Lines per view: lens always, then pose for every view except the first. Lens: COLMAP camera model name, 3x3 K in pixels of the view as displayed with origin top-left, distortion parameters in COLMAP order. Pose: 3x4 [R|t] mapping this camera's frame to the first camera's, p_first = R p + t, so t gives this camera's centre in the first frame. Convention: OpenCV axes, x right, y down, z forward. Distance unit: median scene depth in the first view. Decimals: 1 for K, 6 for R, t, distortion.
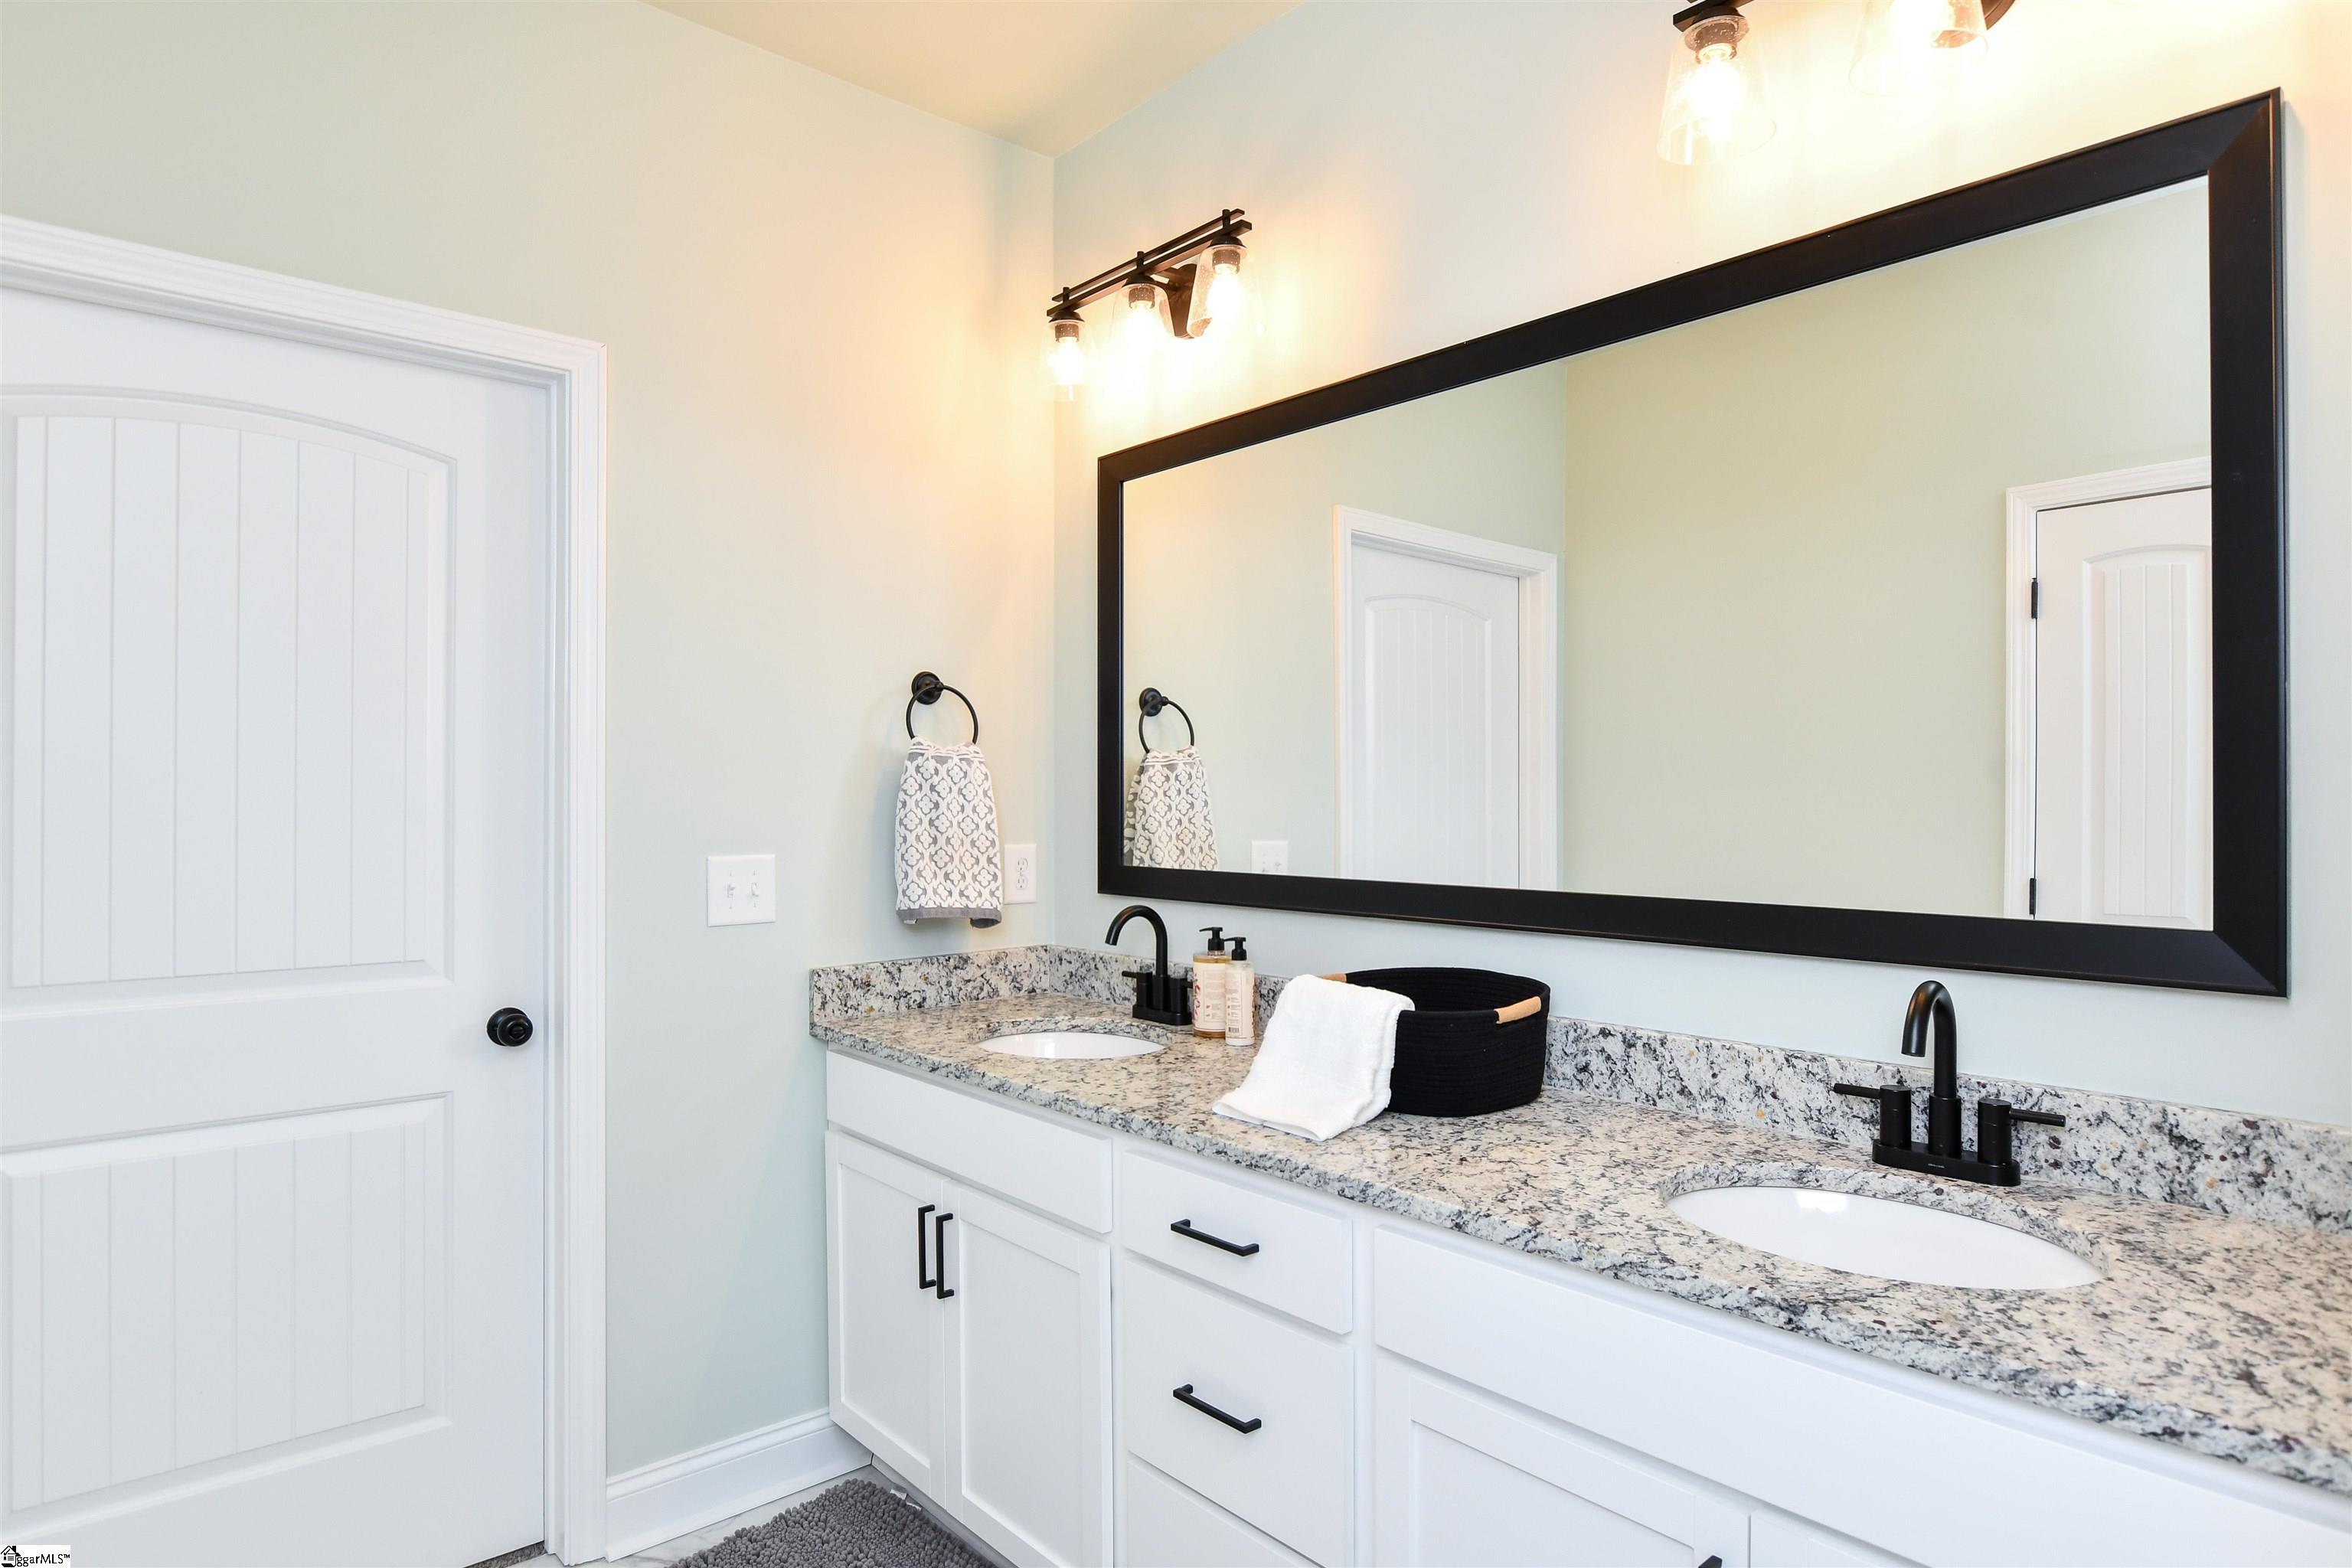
lens RADIAL K [[1295.2, 0, 1175.8], [0, 1295.2, 789.2], [0, 0, 1]] dist [-0.001487, -0.000179]
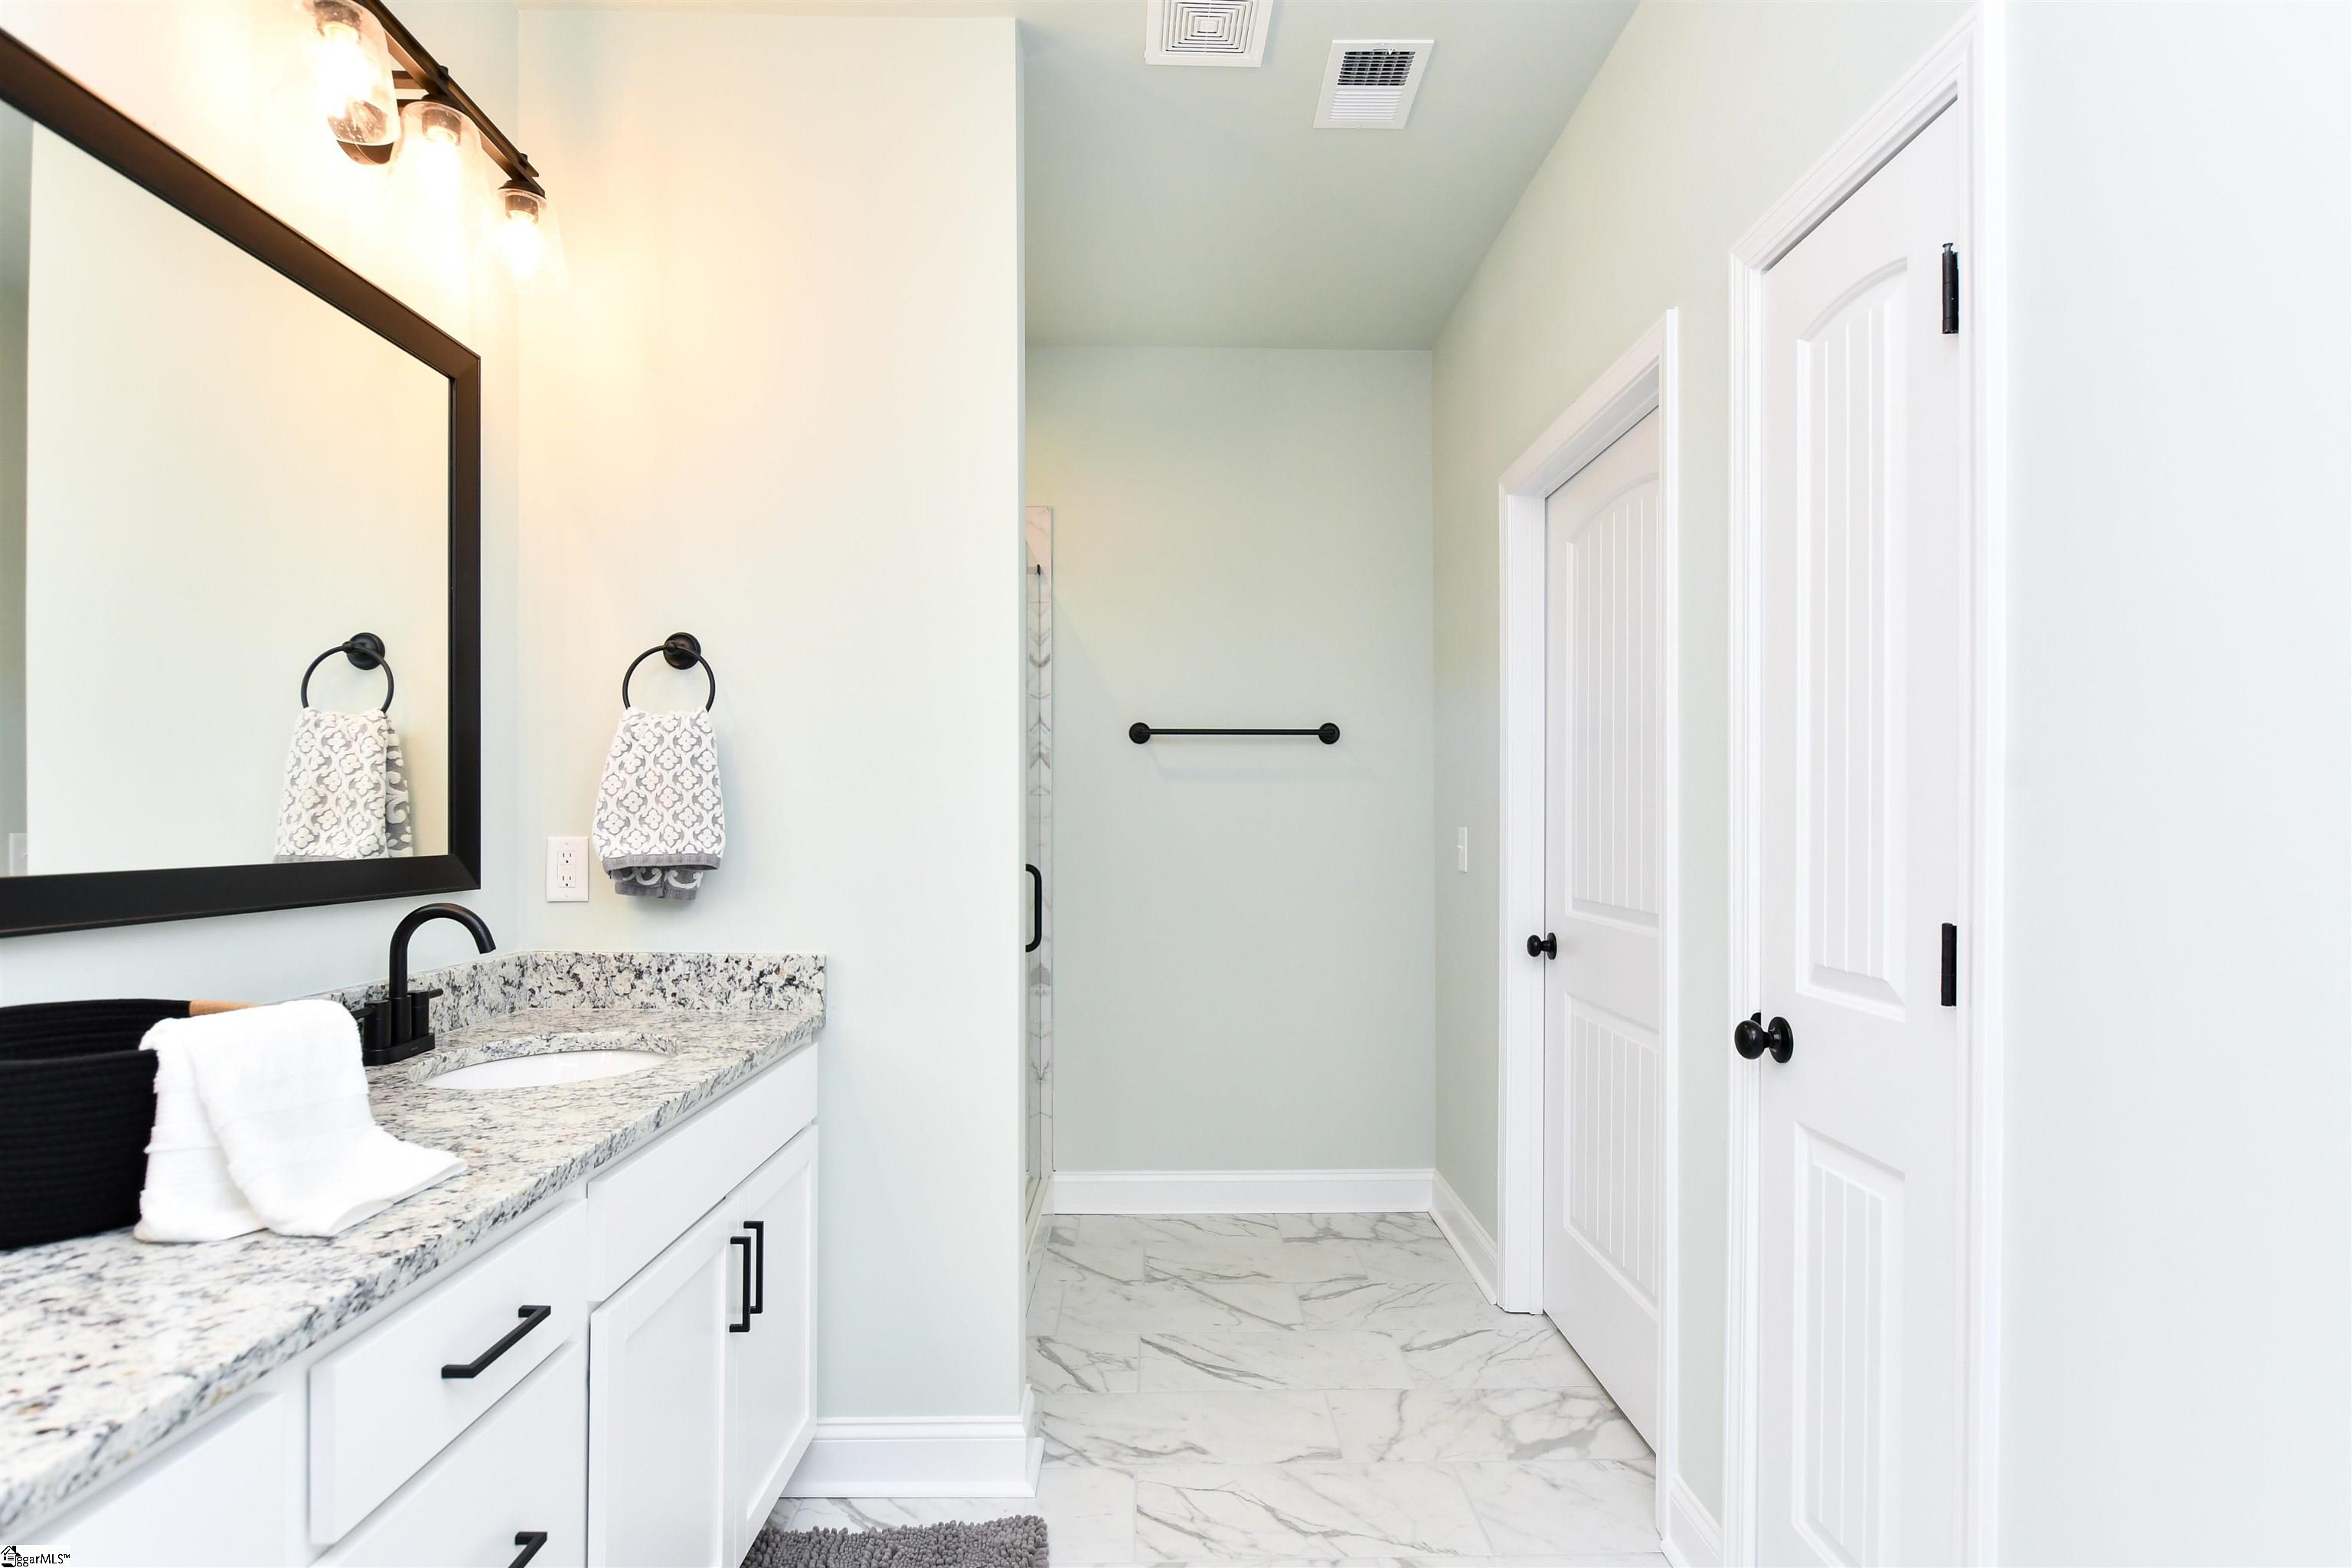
lens RADIAL K [[1232.3, 0, 1174.2], [0, 1232.3, 793.8], [0, 0, 1]] dist [-0.022192, -0.000639]
pose [[-0.754815, 0.016976, 0.655718, -0.864865], [0.000621, 0.999683, -0.025166, 0.074048], [-0.655937, -0.018588, -0.754586, 1.564874]]
